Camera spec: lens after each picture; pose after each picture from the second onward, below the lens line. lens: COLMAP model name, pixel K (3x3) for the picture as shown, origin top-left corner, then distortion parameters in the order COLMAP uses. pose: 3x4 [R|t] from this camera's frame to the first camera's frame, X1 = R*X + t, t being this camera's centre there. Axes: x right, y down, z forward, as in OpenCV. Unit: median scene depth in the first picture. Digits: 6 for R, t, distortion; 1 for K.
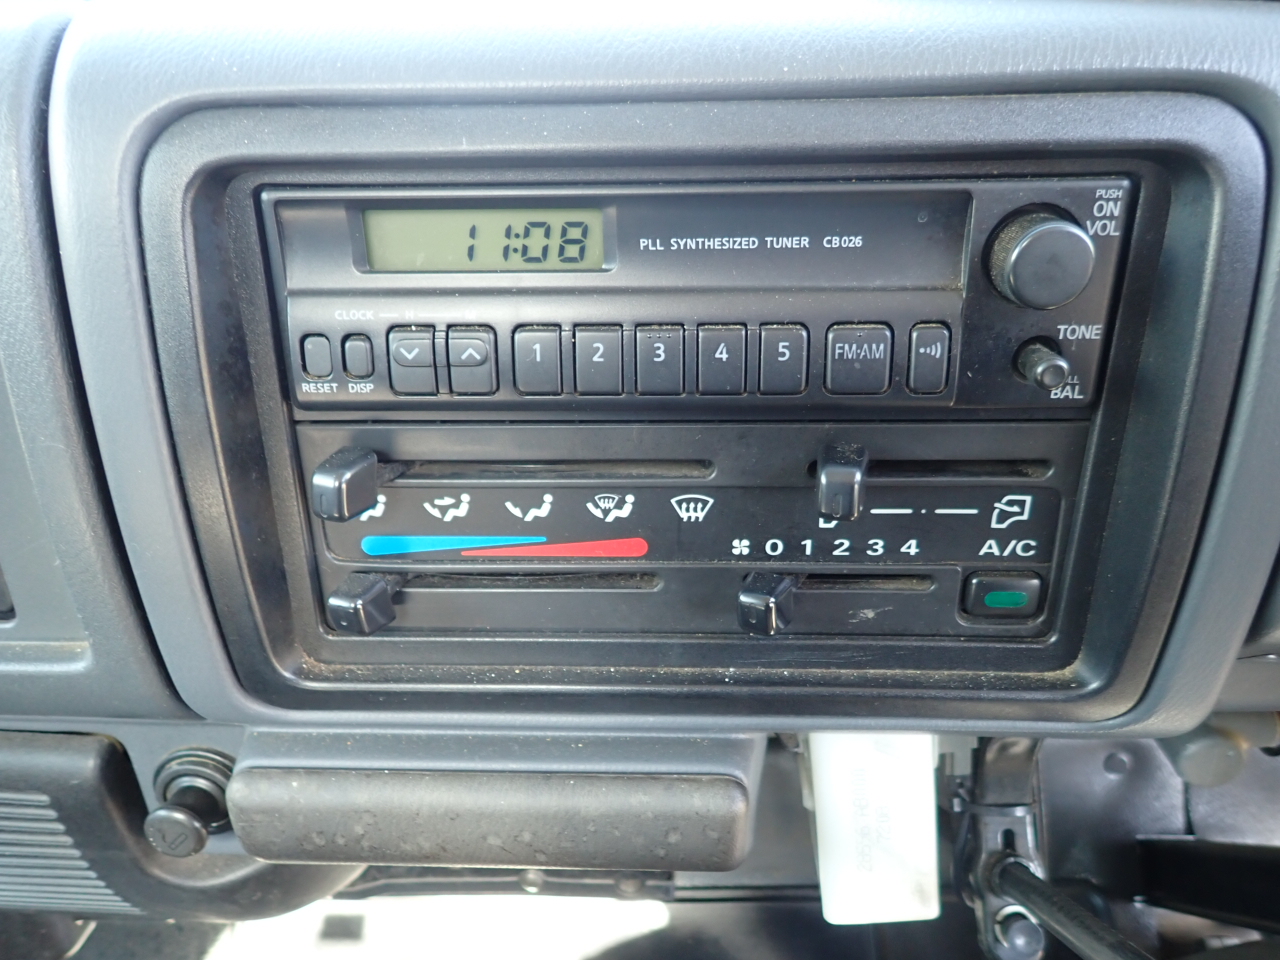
lens RADIAL K [[929.1, 0, 640.0], [0, 929.1, 480.0], [0, 0, 1]] dist [-0.002625, -0.004159]
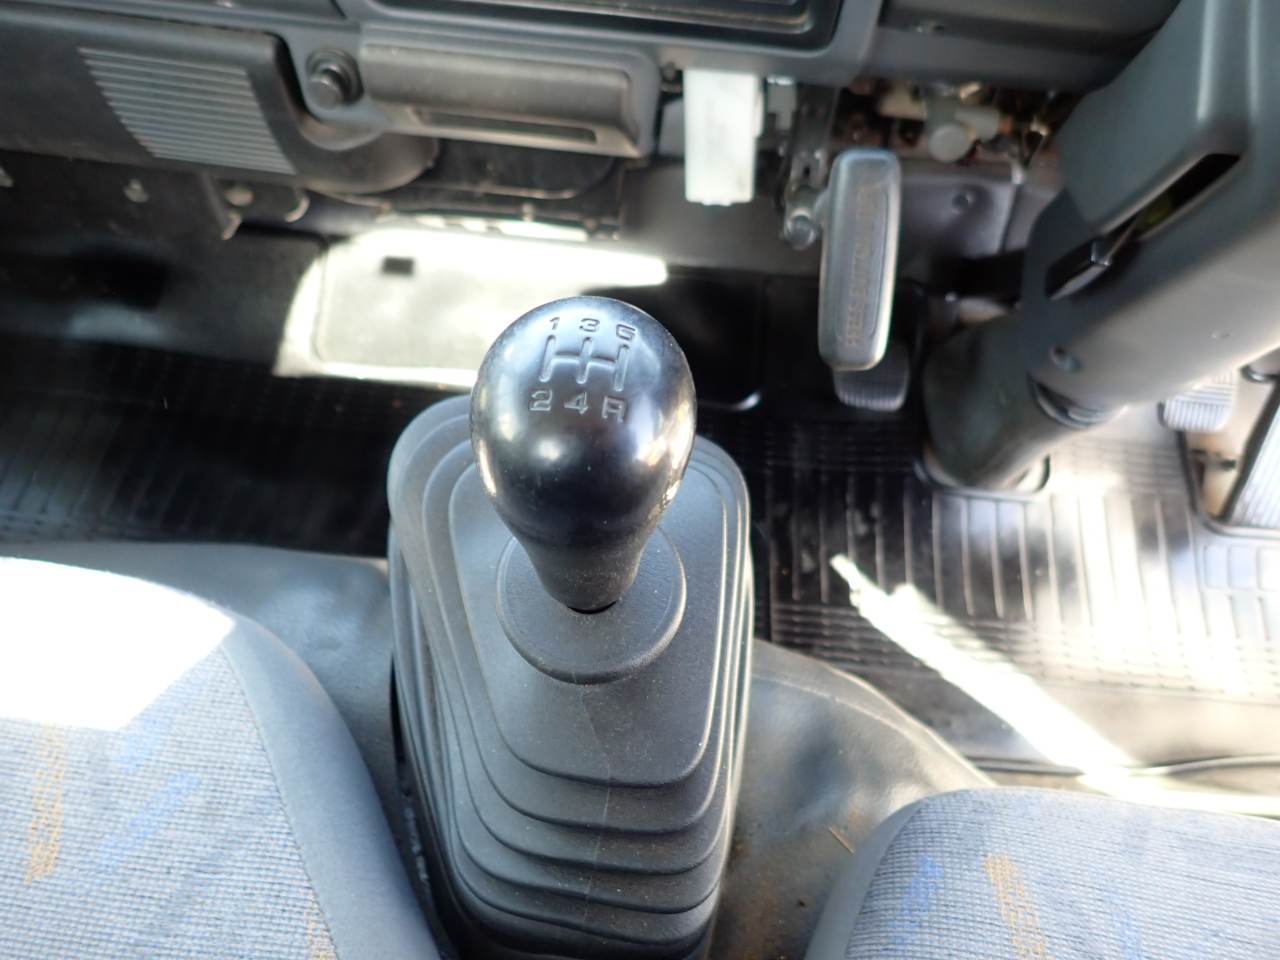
lens RADIAL K [[929.1, 0, 640.0], [0, 929.1, 480.0], [0, 0, 1]] dist [-0.002625, -0.004159]
pose [[0.995566, 0.093747, 0.007711, 0.165663], [-0.085869, 0.872313, 0.481349, 0.112651], [0.038399, -0.479877, 0.876495, -0.900072]]
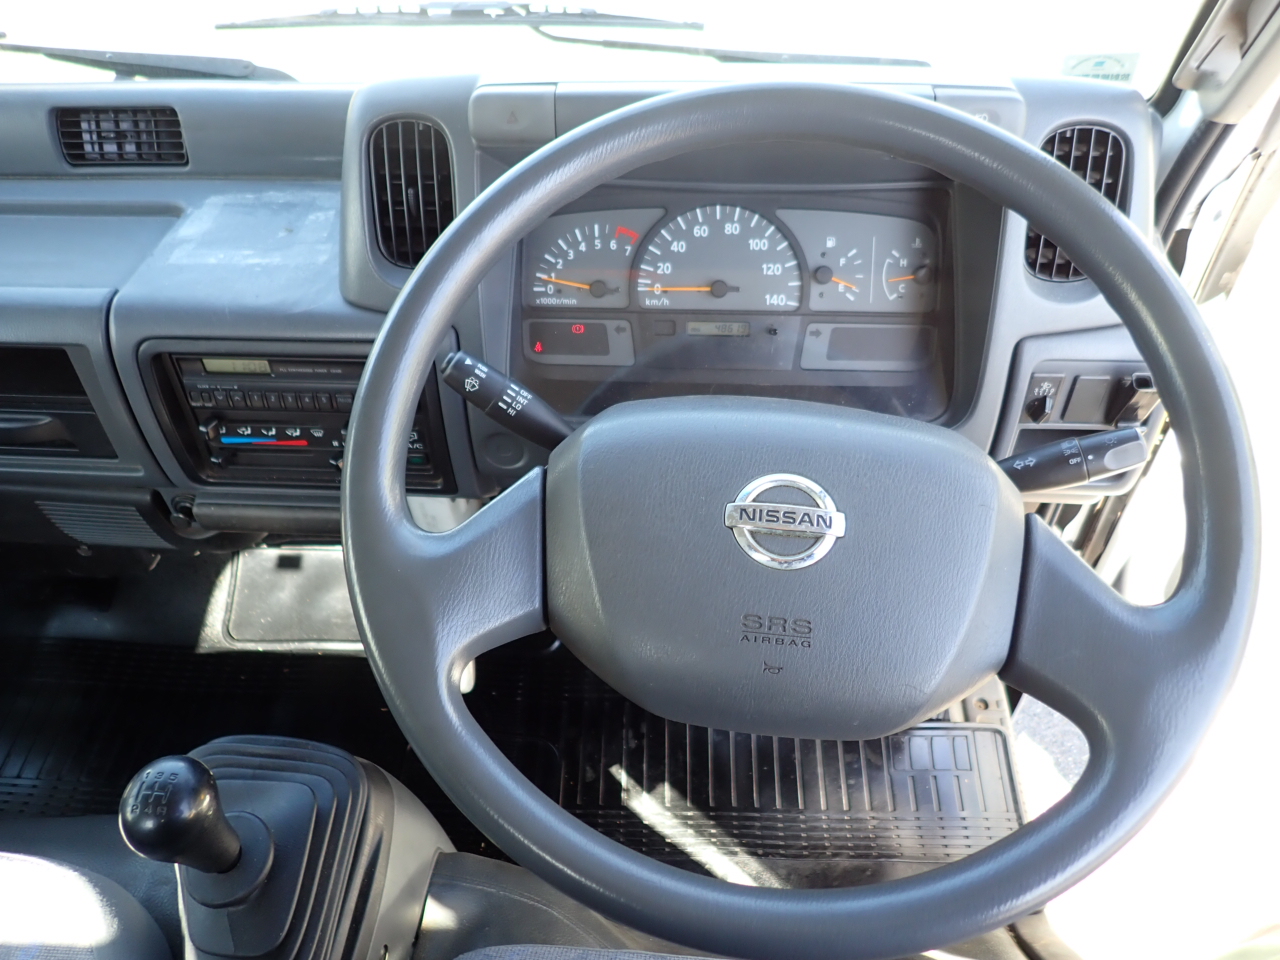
lens RADIAL K [[929.1, 0, 640.0], [0, 929.1, 480.0], [0, 0, 1]] dist [-0.002625, -0.004159]
pose [[0.999702, 0.015251, -0.019066, 0.986021], [-0.008154, 0.944616, 0.328077, -0.702983], [0.023014, -0.327823, 0.944459, -1.665037]]
